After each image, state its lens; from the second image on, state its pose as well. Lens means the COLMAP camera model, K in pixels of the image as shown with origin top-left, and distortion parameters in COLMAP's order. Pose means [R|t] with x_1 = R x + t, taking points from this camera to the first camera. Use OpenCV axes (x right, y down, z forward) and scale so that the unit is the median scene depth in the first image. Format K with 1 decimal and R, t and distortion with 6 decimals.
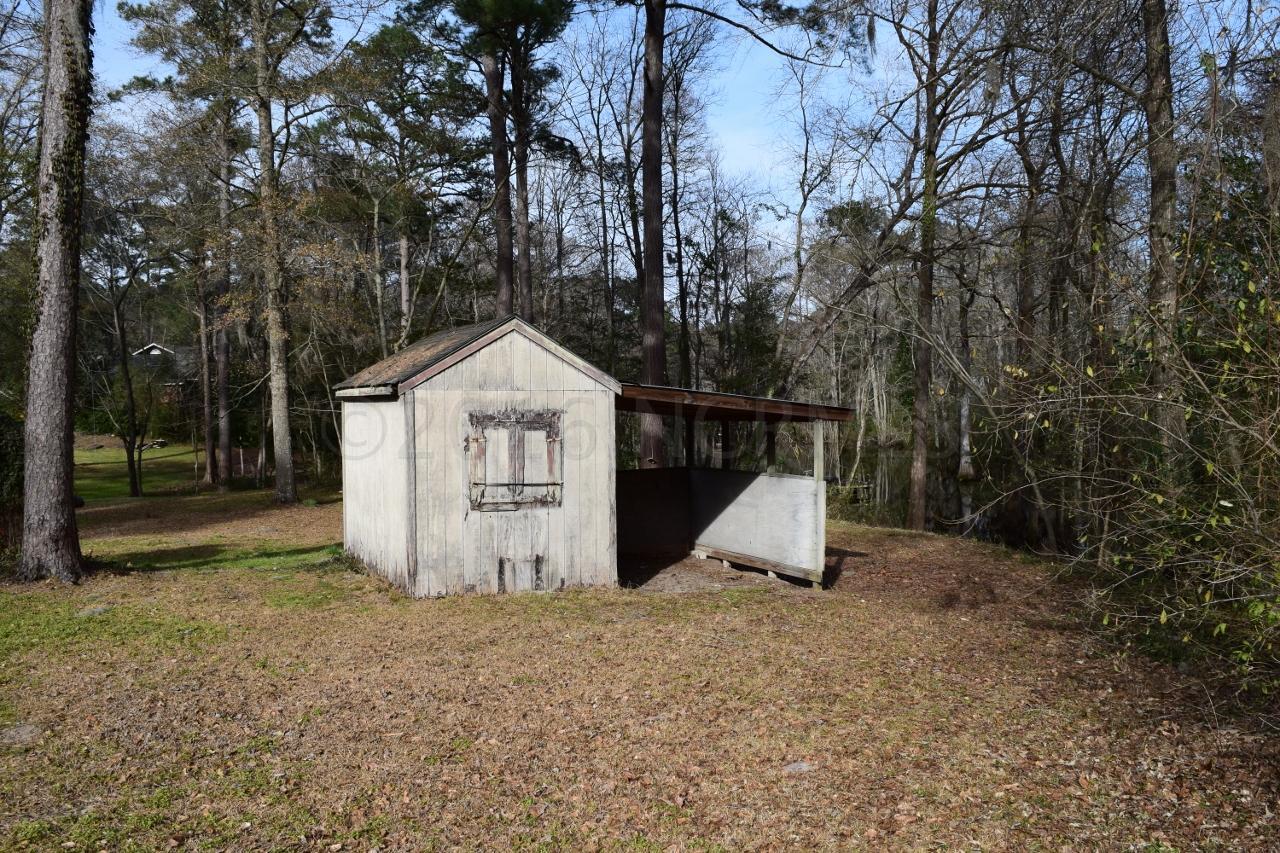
lens RADIAL K [[1023.3, 0, 640.0], [0, 1023.3, 426.5], [0, 0, 1]] dist [-0.092173, 0.018847]
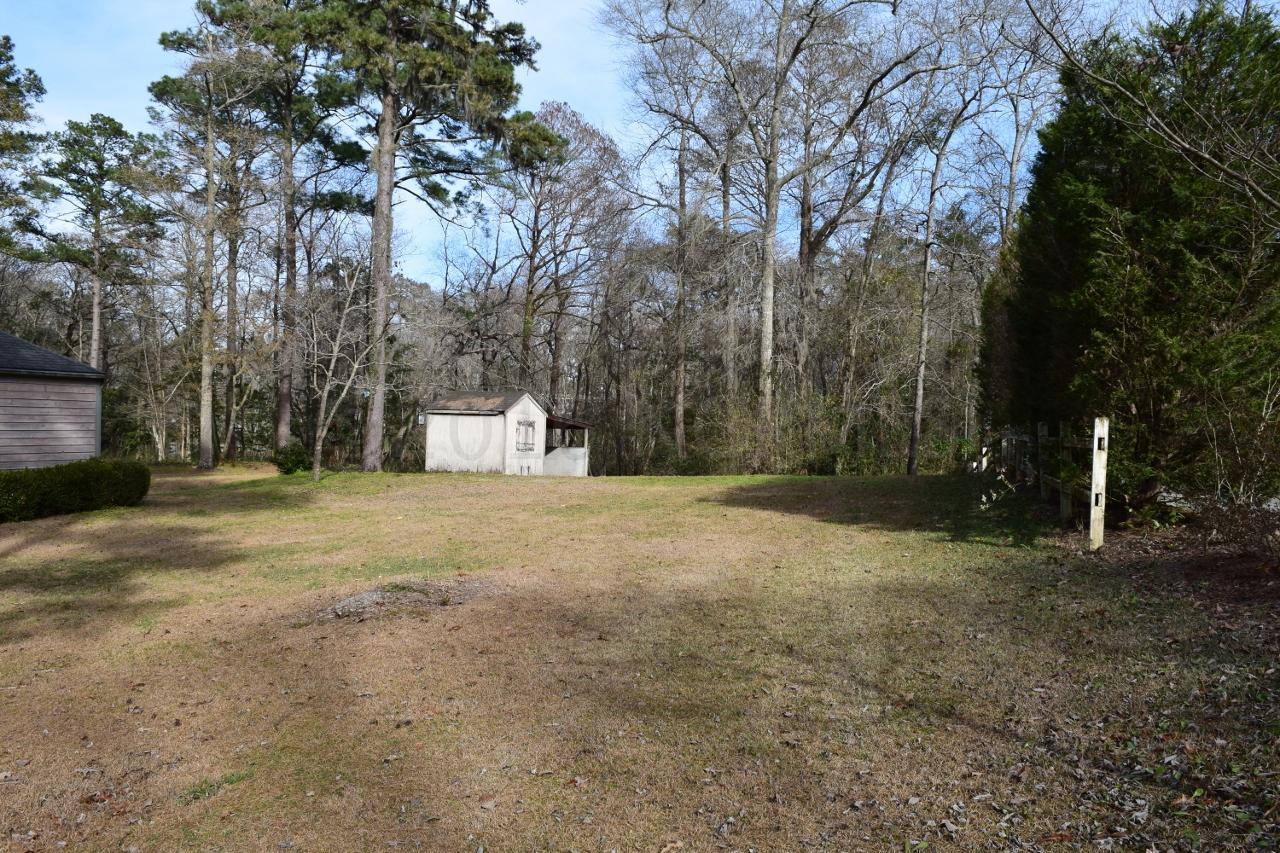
lens RADIAL K [[1023.3, 0, 640.0], [0, 1023.3, 426.5], [0, 0, 1]] dist [-0.092173, 0.018847]
pose [[0.834441, 0.054485, 0.548397, -1.587845], [-0.036487, 0.998379, -0.043673, 0.130465], [-0.549888, 0.016434, 0.835077, -1.903267]]
